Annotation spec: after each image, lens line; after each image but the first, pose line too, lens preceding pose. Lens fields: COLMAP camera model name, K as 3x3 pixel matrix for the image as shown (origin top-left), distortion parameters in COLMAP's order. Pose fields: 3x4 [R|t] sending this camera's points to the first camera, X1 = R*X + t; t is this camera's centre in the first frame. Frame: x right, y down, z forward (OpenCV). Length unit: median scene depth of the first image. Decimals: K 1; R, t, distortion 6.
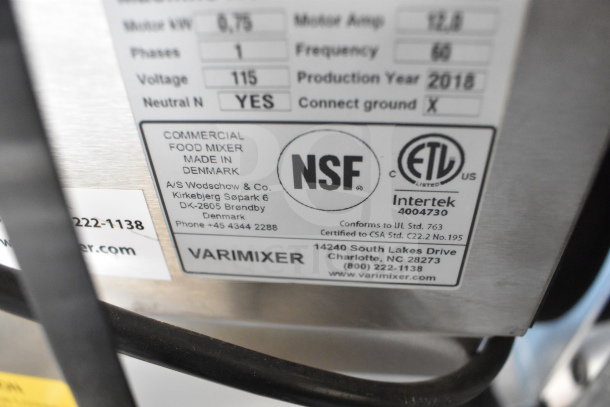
lens RADIAL K [[501.5, 0, 305.0], [0, 501.5, 203.5], [0, 0, 1]] dist [-0.095564, 0.003598]
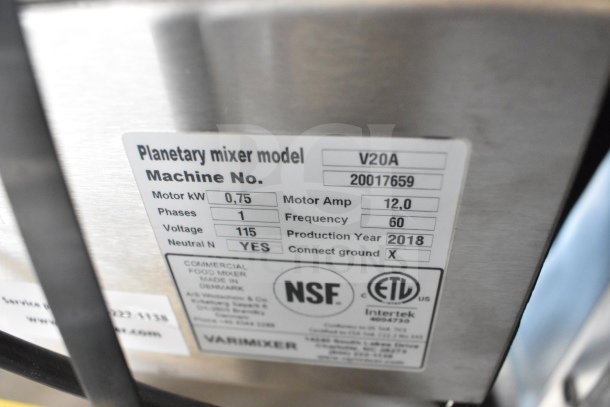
lens RADIAL K [[501.5, 0, 305.0], [0, 501.5, 203.5], [0, 0, 1]] dist [-0.095564, 0.003598]
pose [[0.999717, 0.001871, -0.023723, 0.054715], [-0.001384, 0.999789, 0.020494, -0.316197], [0.023756, -0.020456, 0.999508, -0.263512]]
